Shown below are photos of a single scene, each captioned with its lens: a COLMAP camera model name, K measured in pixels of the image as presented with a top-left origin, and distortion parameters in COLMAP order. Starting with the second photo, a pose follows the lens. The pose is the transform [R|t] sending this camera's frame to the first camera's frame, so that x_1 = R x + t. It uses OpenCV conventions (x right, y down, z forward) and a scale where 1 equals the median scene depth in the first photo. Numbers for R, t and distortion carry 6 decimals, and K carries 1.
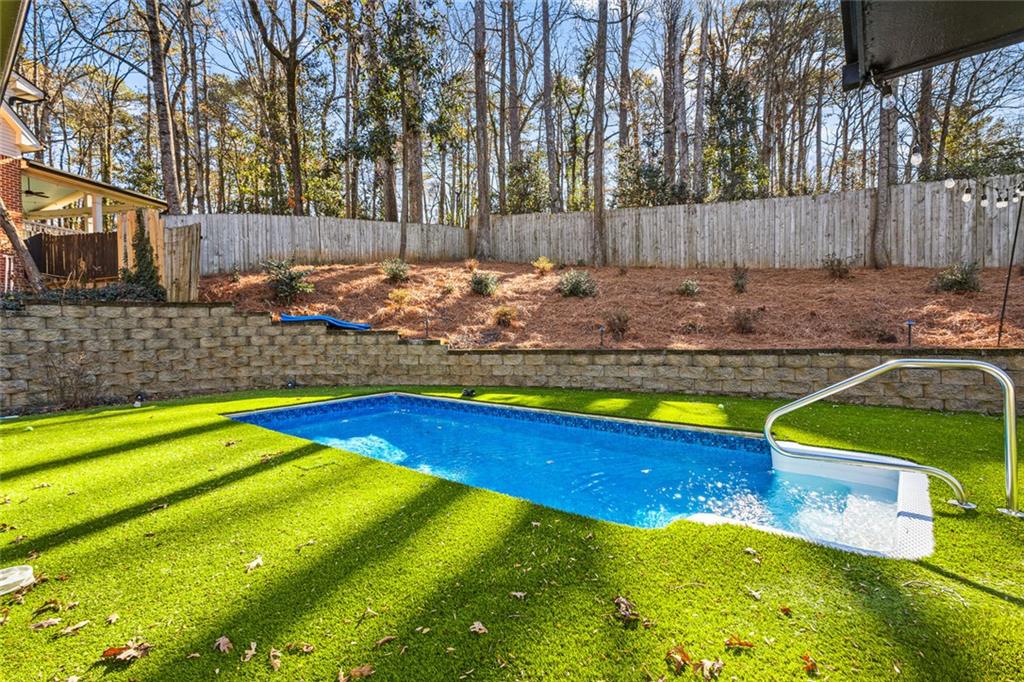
lens RADIAL K [[459.9, 0, 498.1], [0, 459.9, 338.2], [0, 0, 1]] dist [0.002316, 0.000297]
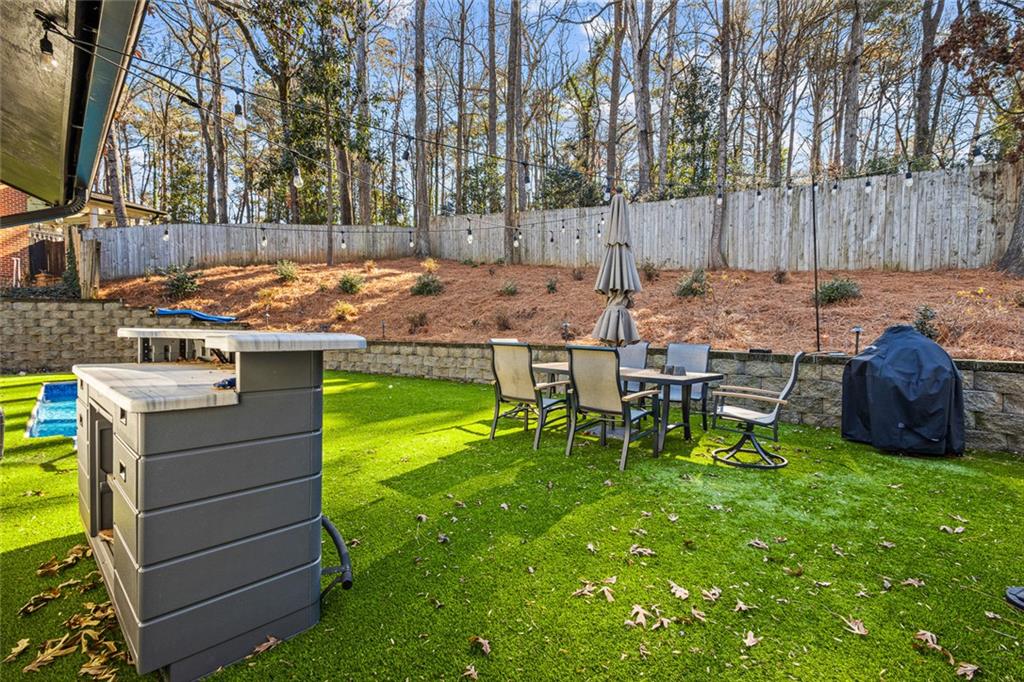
lens RADIAL K [[459.9, 0, 498.1], [0, 459.9, 338.2], [0, 0, 1]] dist [0.002316, 0.000297]
pose [[0.993040, 0.019156, -0.116213, 0.647466], [-0.016569, 0.999594, 0.023187, -0.015974], [0.116610, -0.021100, 0.992954, -0.173277]]
